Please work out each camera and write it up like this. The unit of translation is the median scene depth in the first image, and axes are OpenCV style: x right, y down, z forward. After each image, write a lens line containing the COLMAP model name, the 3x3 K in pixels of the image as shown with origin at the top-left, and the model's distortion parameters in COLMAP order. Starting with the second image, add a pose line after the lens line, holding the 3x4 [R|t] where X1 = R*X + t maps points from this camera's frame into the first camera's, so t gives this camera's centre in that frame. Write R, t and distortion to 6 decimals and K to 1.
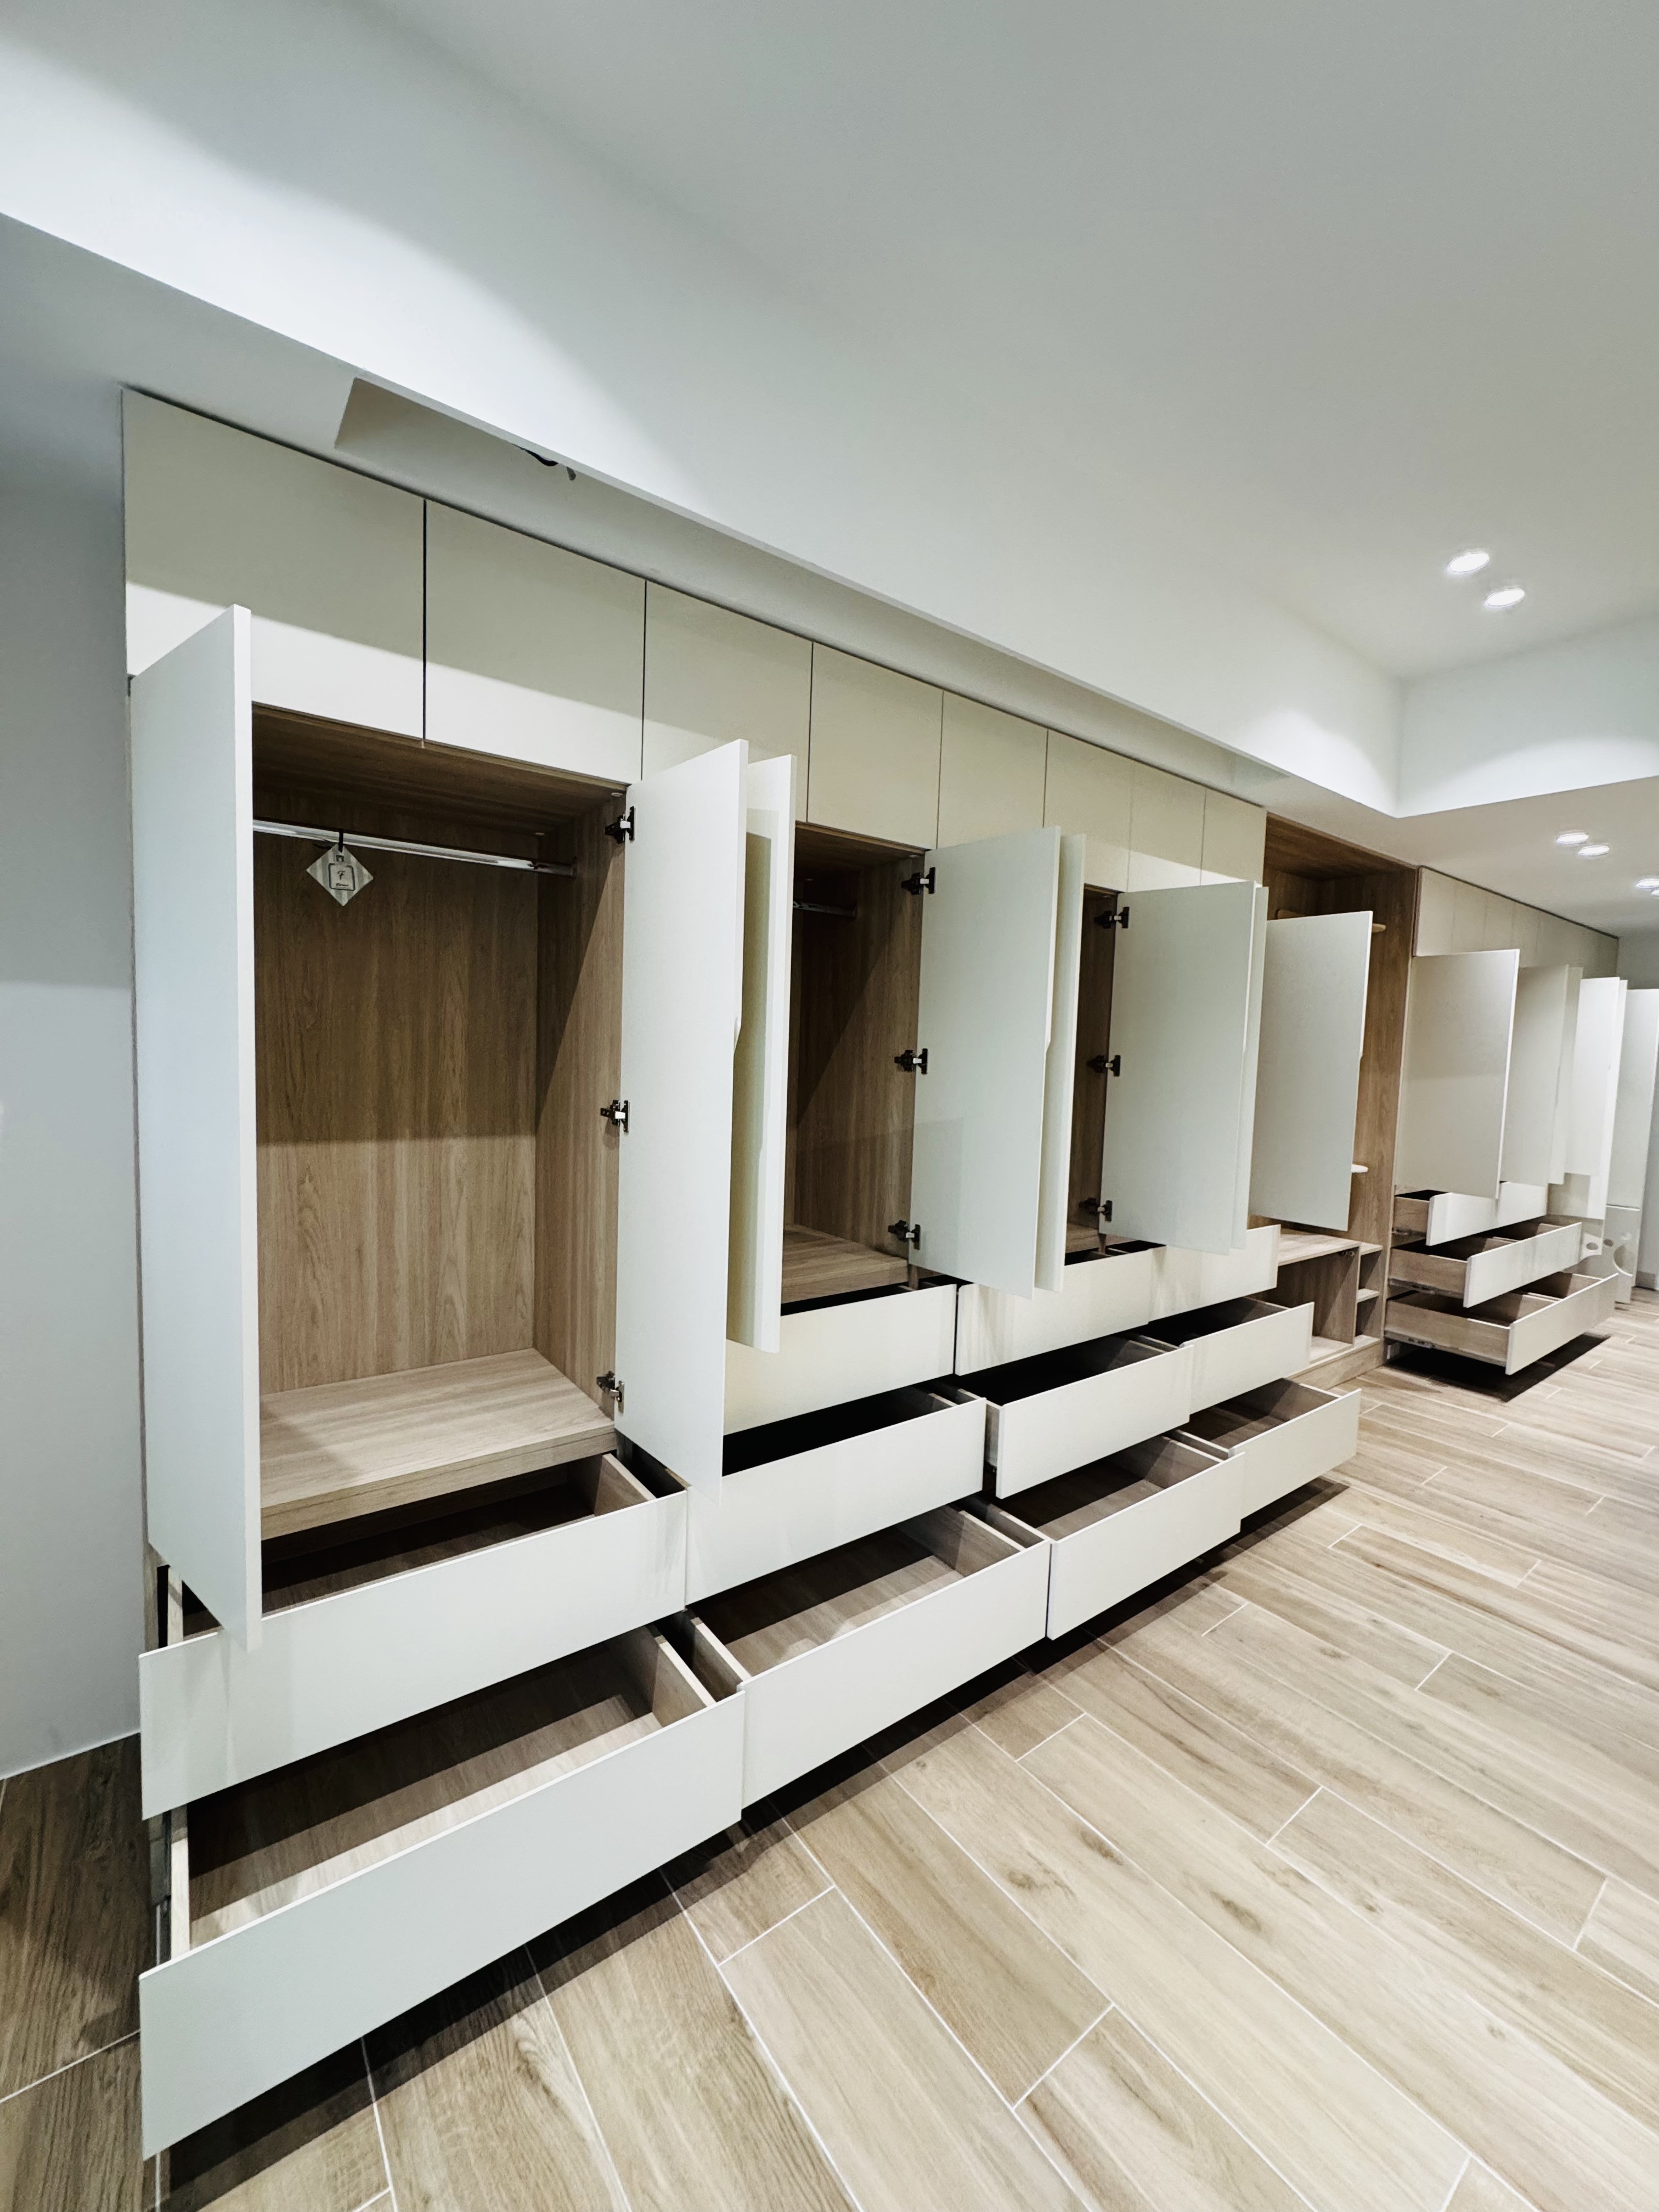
lens RADIAL K [[889.6, 0, 834.8], [0, 889.6, 1109.9], [0, 0, 1]] dist [-0.000889, 0.000468]
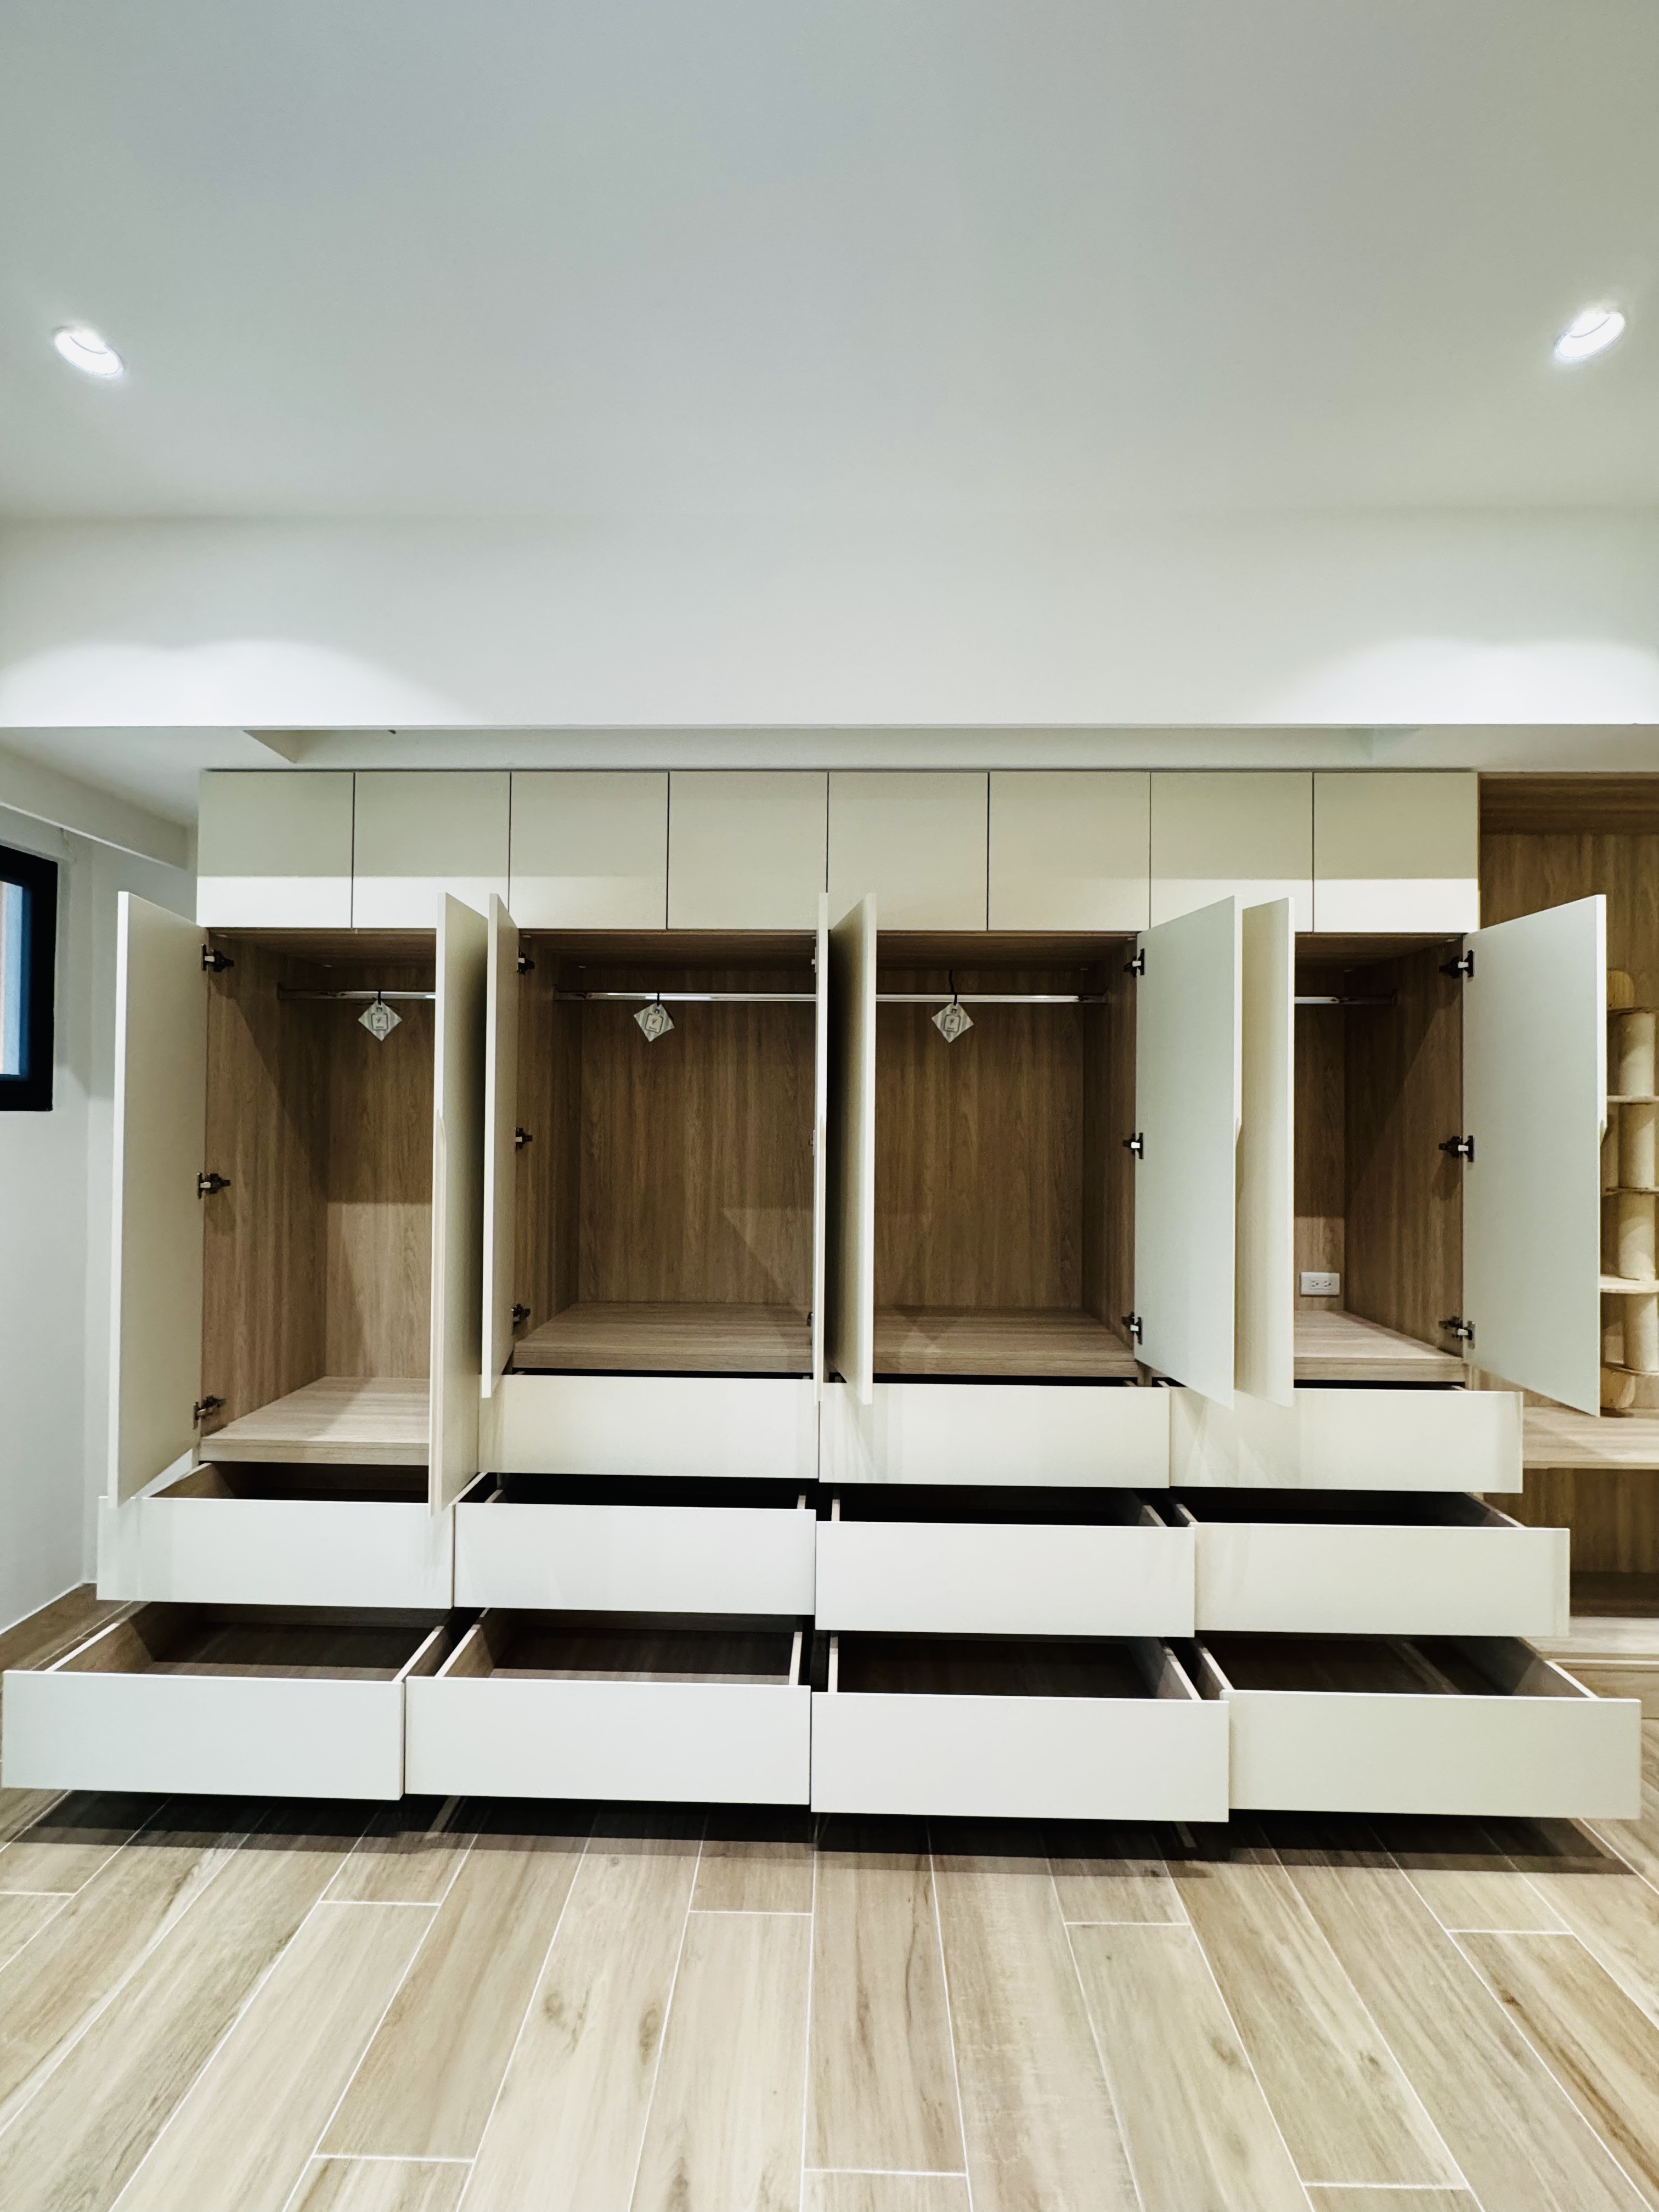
lens RADIAL K [[889.6, 0, 828.4], [0, 889.6, 1105.8], [0, 0, 1]] dist [-0.000889, 0.000468]
pose [[0.784386, -0.032259, -0.619434, 0.942545], [-0.025888, 0.996074, -0.084655, -0.017022], [0.619733, 0.082438, 0.780471, 0.321393]]
